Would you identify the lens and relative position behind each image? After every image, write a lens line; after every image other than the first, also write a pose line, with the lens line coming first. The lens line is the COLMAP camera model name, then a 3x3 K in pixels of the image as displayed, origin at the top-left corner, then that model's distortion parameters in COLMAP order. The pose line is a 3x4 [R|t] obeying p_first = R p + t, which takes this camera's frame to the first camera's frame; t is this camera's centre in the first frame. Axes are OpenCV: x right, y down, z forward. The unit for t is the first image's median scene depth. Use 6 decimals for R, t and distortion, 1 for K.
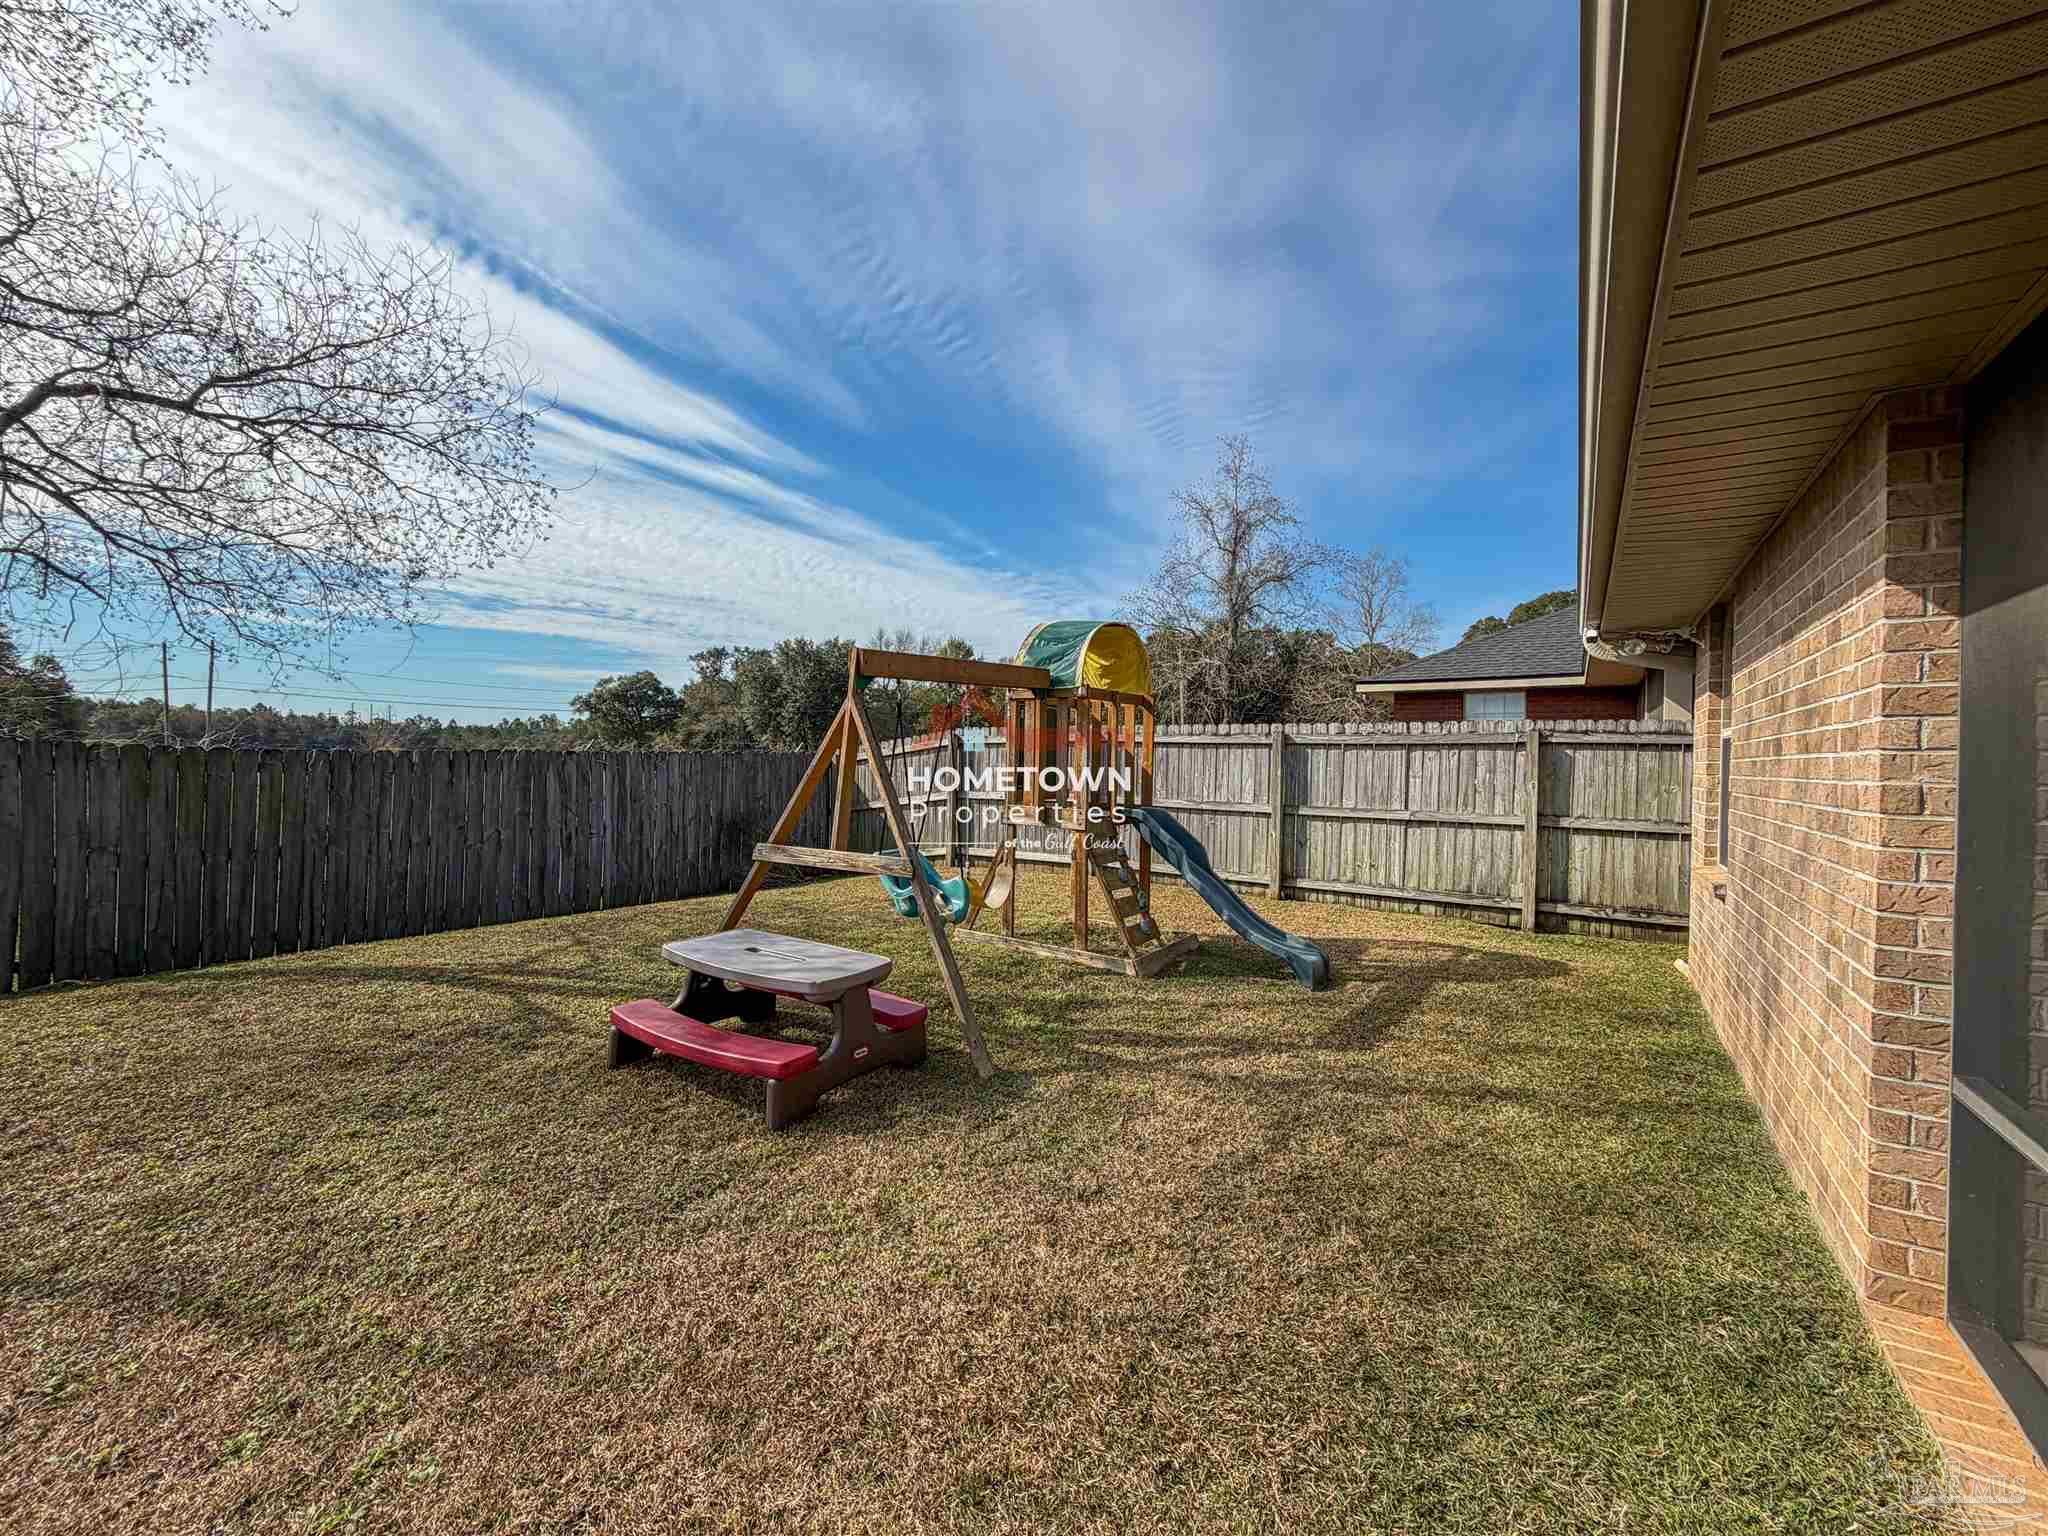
lens RADIAL K [[819.7, 0, 1015.4], [0, 819.7, 768.7], [0, 0, 1]] dist [-0.001563, 0.000531]
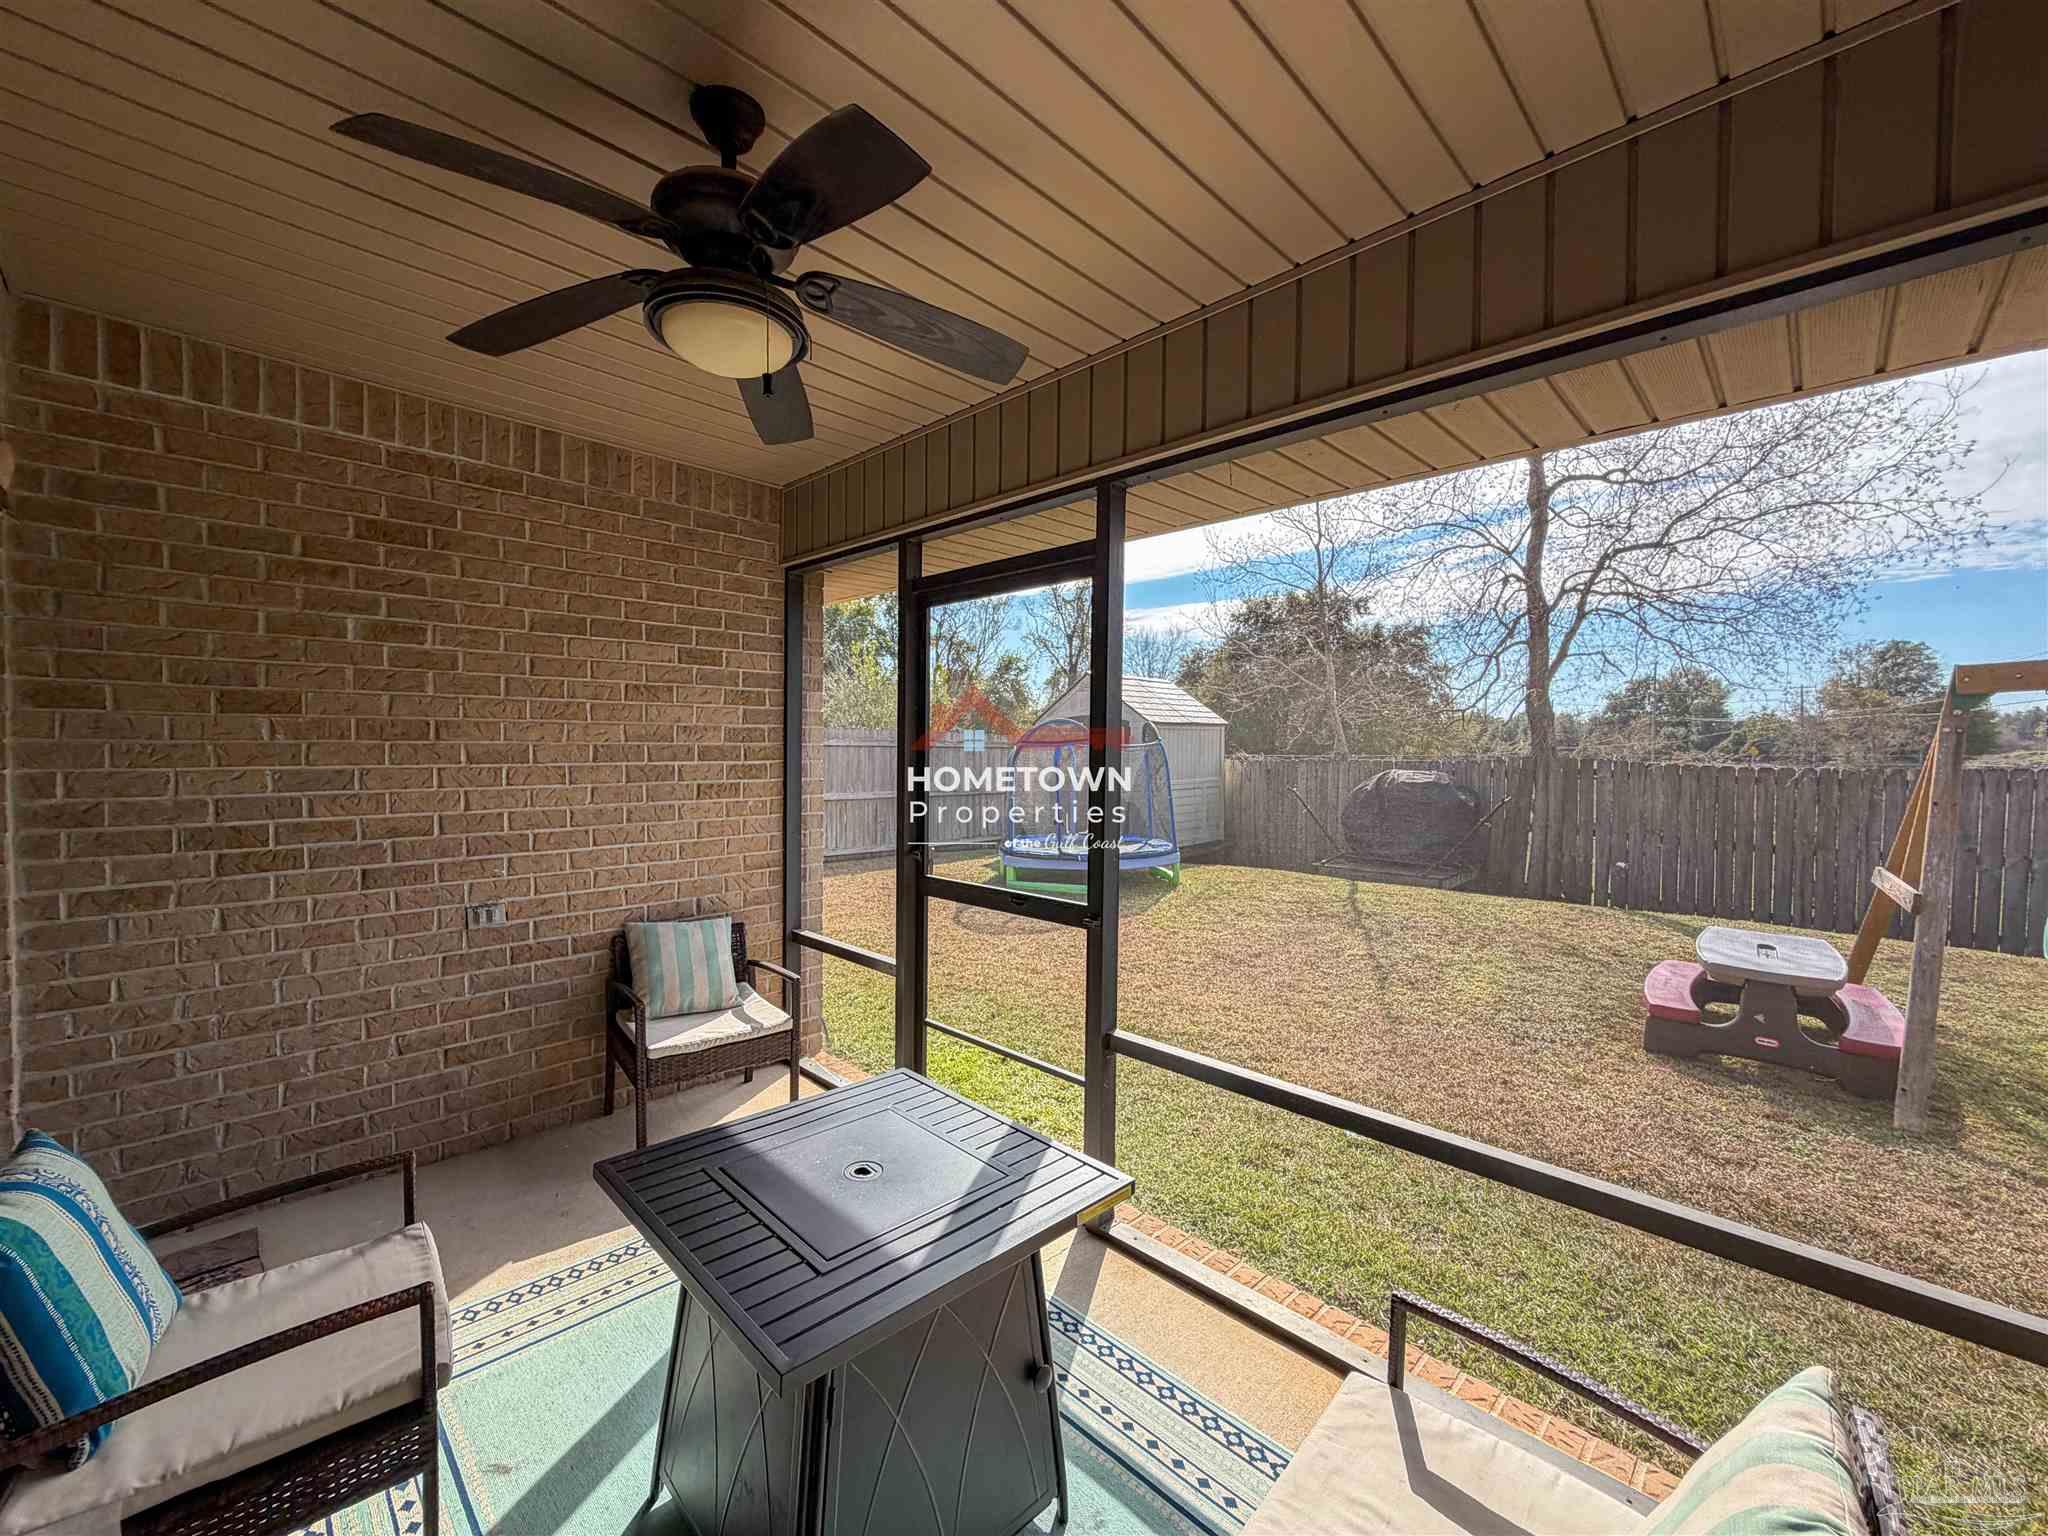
lens RADIAL K [[819.7, 0, 1015.4], [0, 819.7, 768.7], [0, 0, 1]] dist [-0.001563, 0.000531]
pose [[-0.196407, 0.002910, -0.980518, 0.683041], [-0.023746, 0.999688, 0.007723, -0.004857], [0.980235, 0.024800, -0.196276, 0.121899]]
